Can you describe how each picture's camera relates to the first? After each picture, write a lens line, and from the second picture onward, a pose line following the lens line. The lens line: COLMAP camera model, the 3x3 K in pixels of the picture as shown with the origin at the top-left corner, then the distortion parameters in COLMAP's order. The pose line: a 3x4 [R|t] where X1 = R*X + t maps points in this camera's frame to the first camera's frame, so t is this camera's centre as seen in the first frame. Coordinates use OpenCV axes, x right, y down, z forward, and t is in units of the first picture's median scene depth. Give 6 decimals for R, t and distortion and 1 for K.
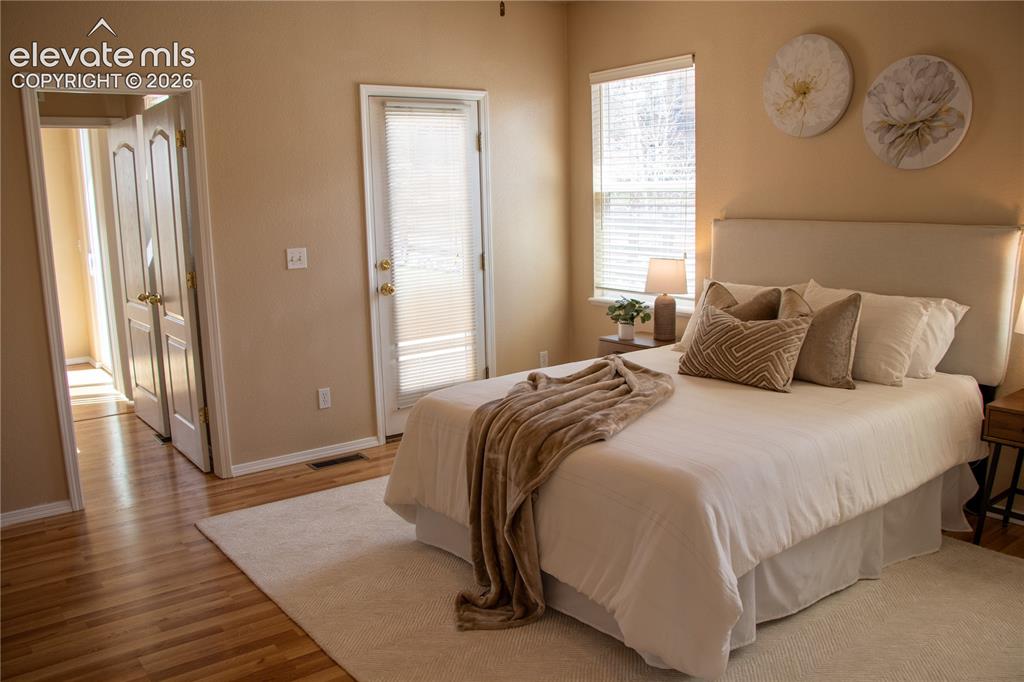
lens RADIAL K [[847.6, 0, 510.4], [0, 847.6, 346.2], [0, 0, 1]] dist [-0.177158, 0.137777]
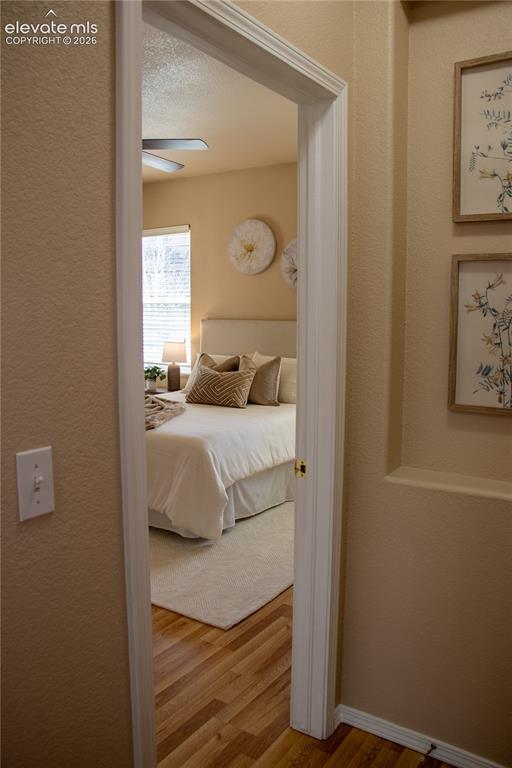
lens RADIAL K [[635.7, 0, 258.0], [0, 635.7, 382.7], [0, 0, 1]] dist [-0.177158, 0.137777]
pose [[0.942139, -0.012565, 0.334986, -0.120431], [0.032848, 0.997949, -0.054952, 0.074760], [-0.333608, 0.062776, 0.940619, -0.368198]]
